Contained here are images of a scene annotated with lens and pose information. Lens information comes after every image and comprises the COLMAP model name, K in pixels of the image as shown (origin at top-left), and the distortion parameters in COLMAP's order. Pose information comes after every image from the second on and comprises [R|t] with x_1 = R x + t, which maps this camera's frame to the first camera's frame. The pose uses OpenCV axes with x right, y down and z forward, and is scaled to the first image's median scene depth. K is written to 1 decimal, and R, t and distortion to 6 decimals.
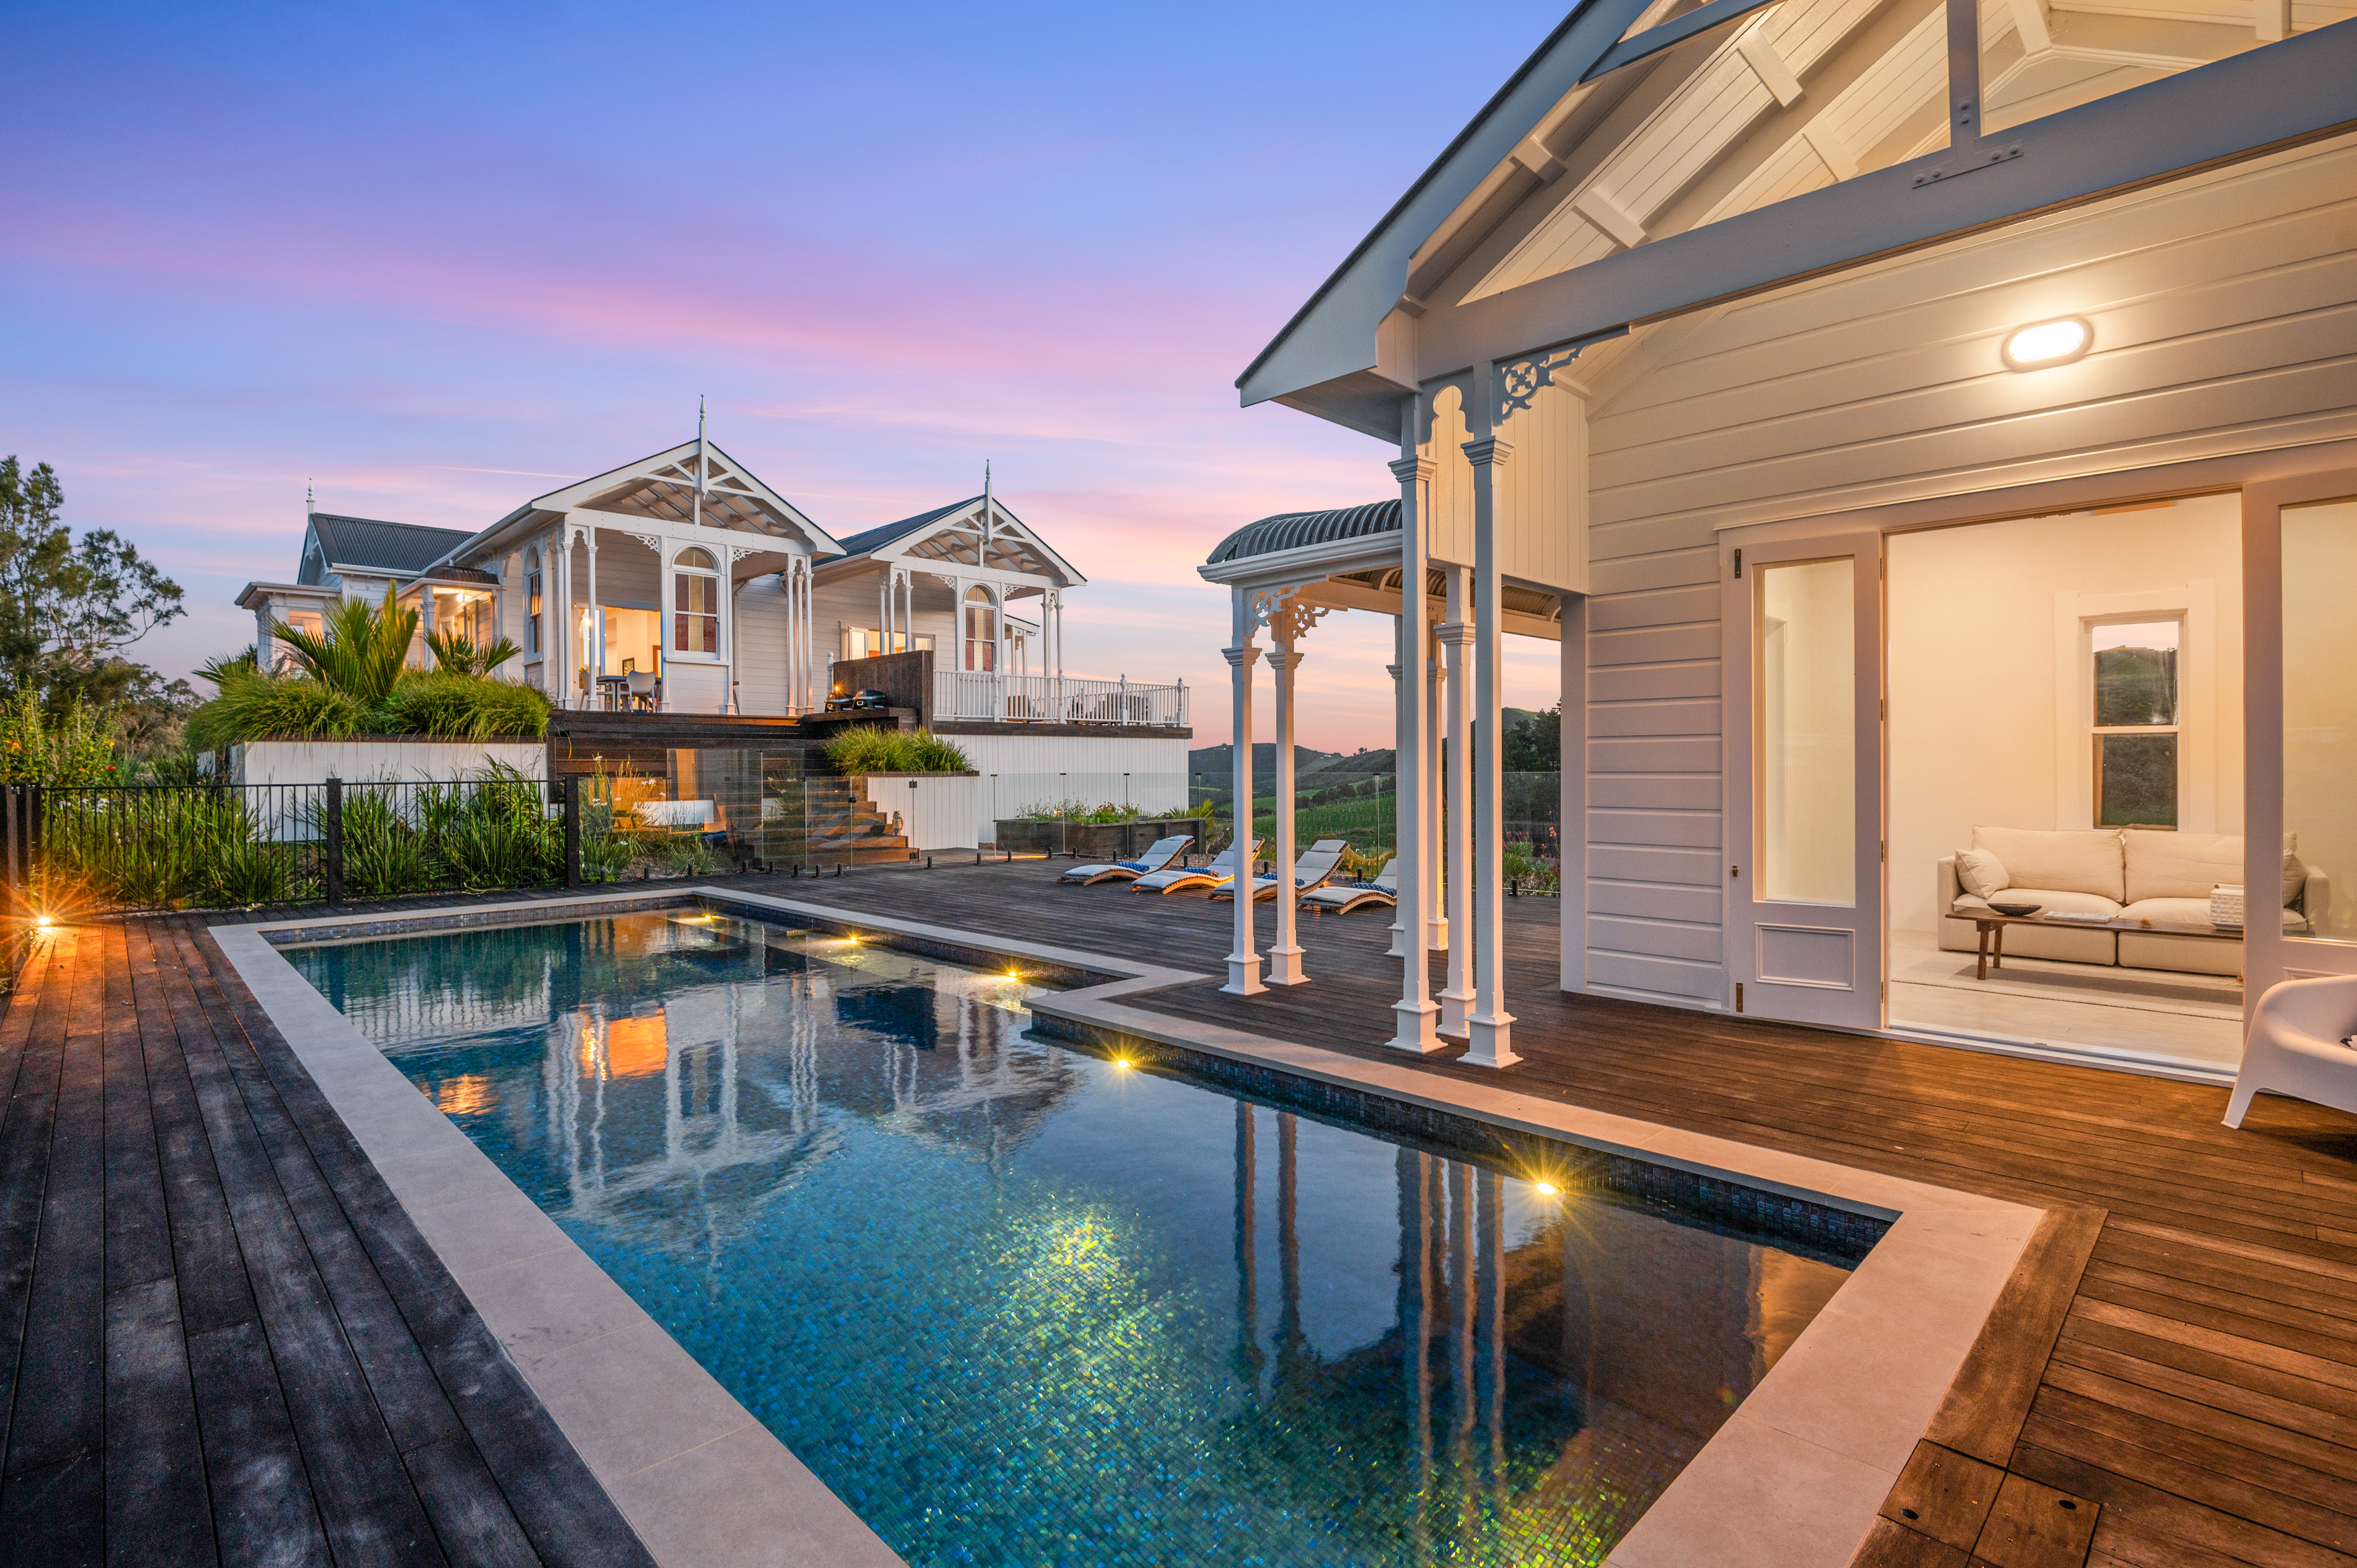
lens RADIAL K [[1114.7, 0, 1178.5], [0, 1114.7, 784.0], [0, 0, 1]] dist [0.021519, -0.000186]
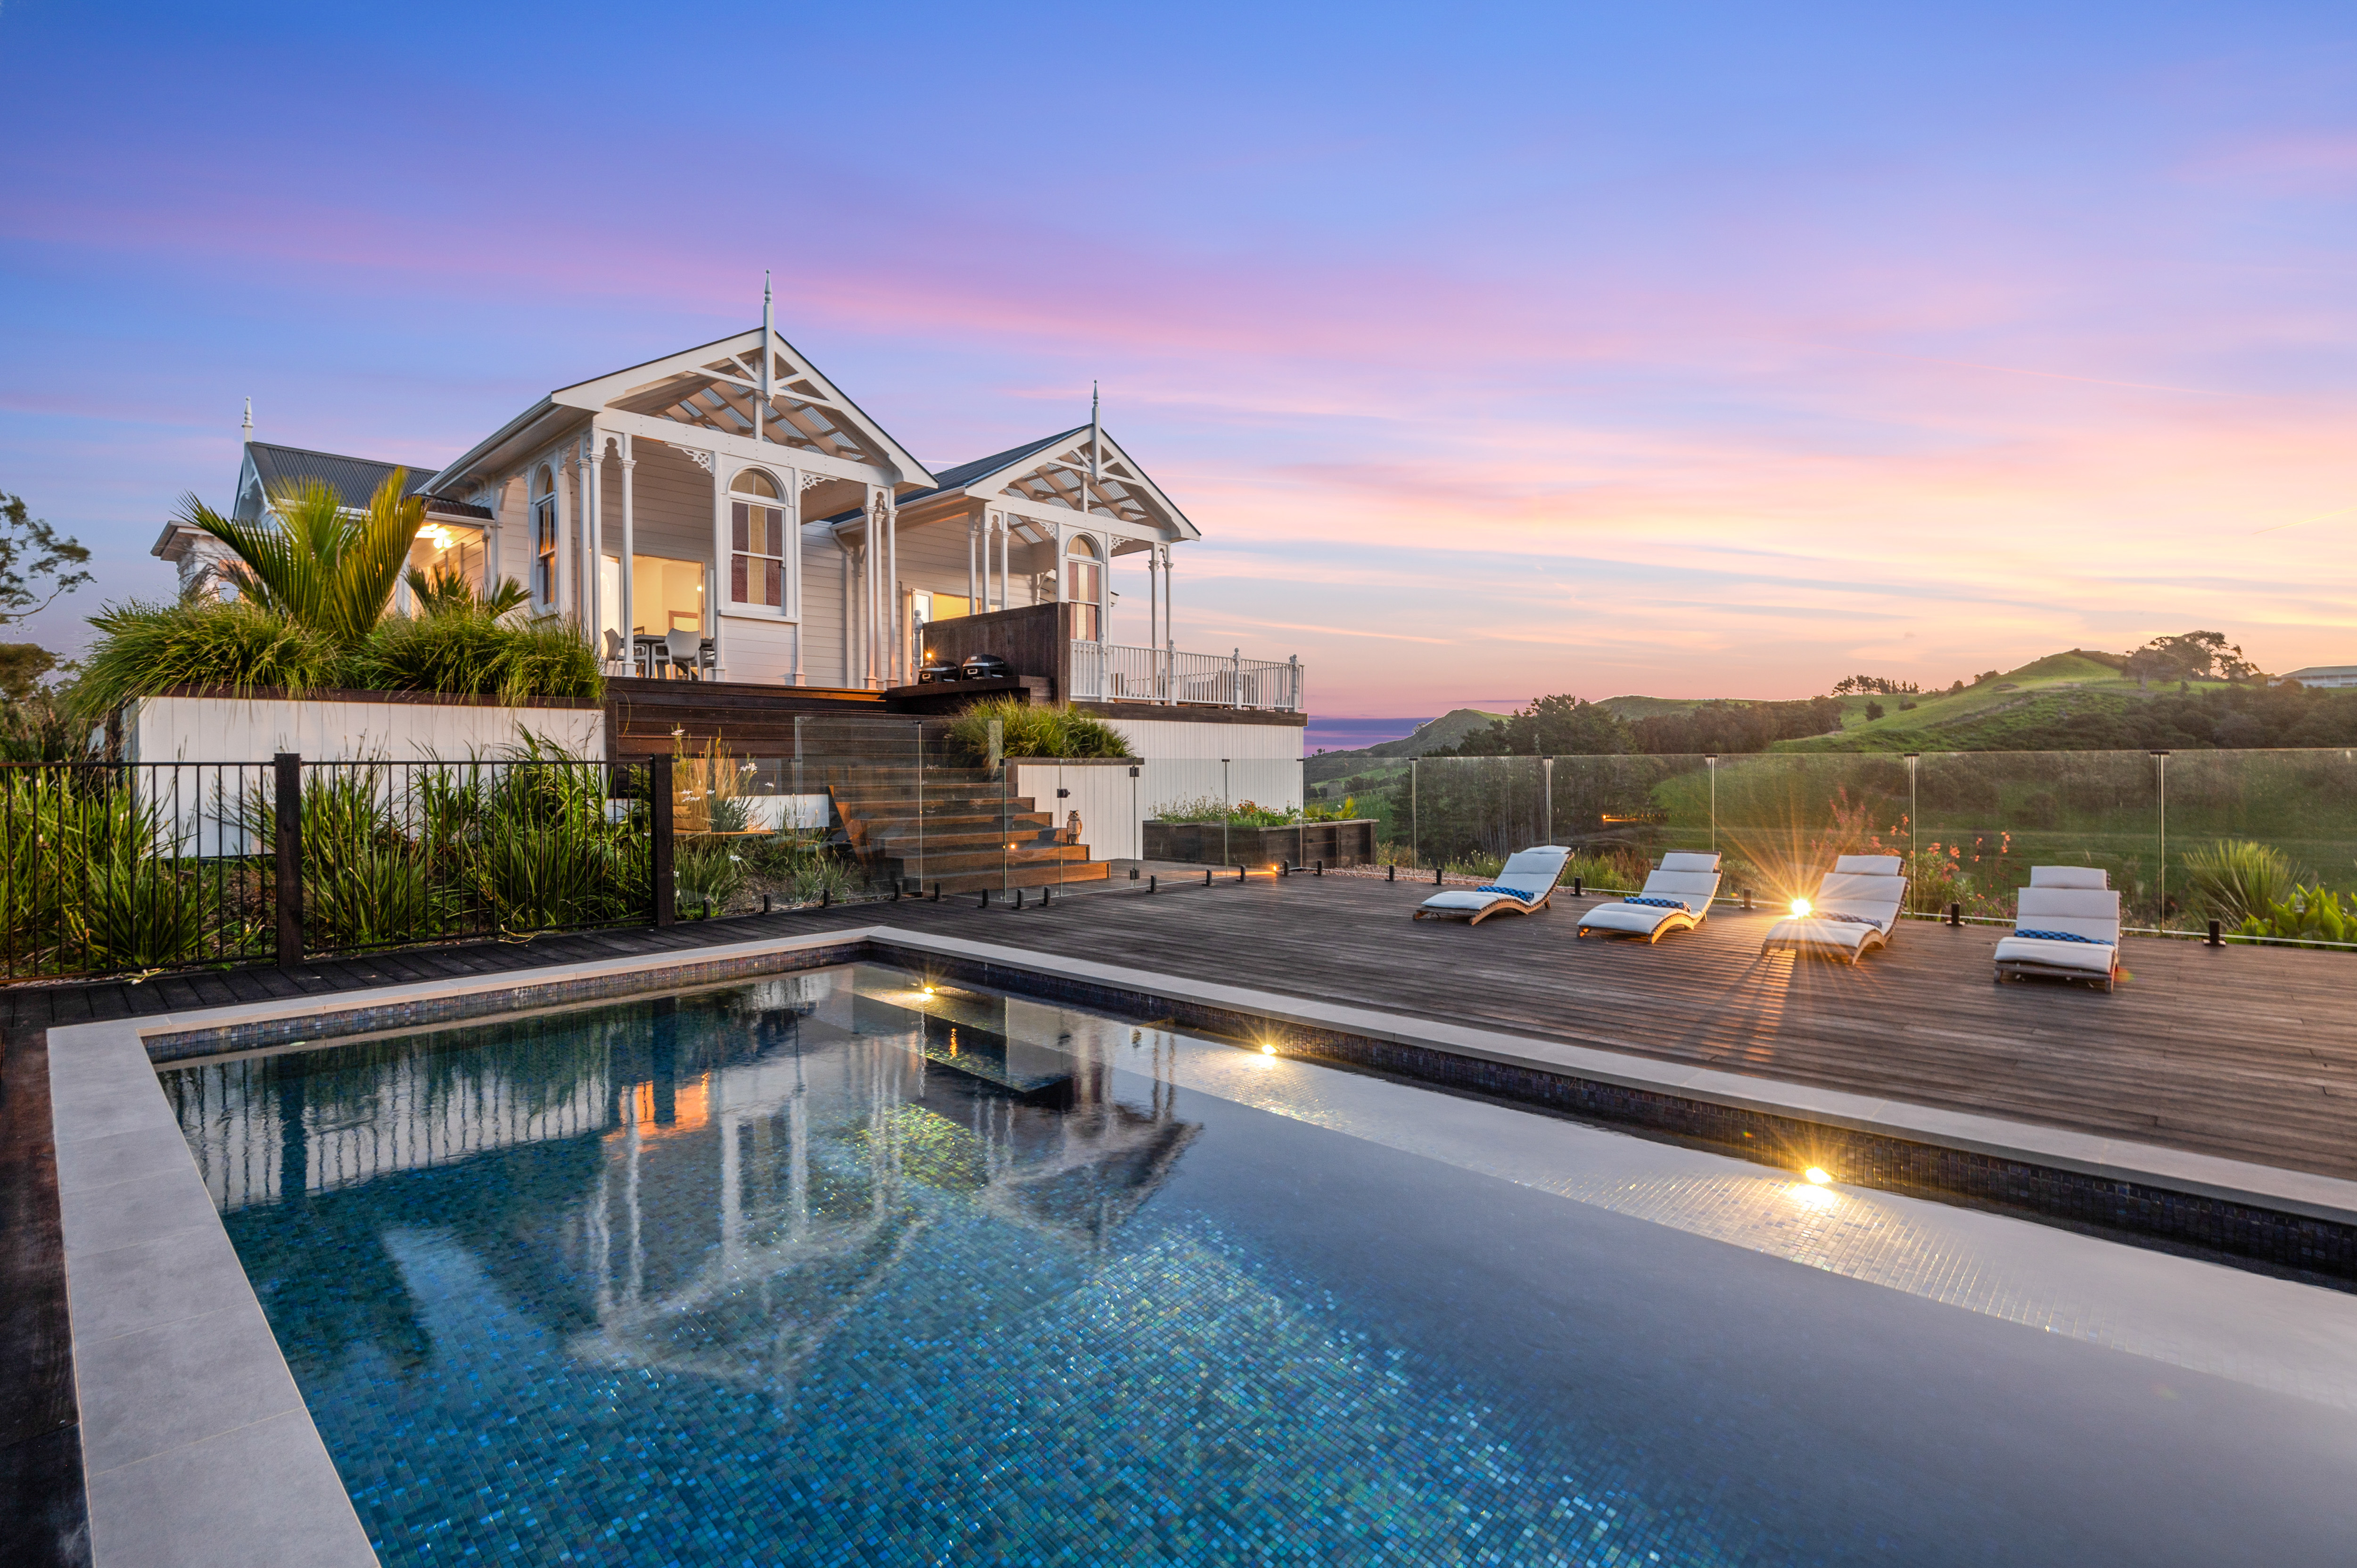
lens RADIAL K [[1114.7, 0, 1178.5], [0, 1114.7, 784.0], [0, 0, 1]] dist [0.021519, -0.000186]
pose [[0.999354, 0.002491, 0.035857, -0.169934], [-0.002521, 0.999996, 0.000802, 0.005149], [-0.035855, -0.000892, 0.999357, 0.218927]]
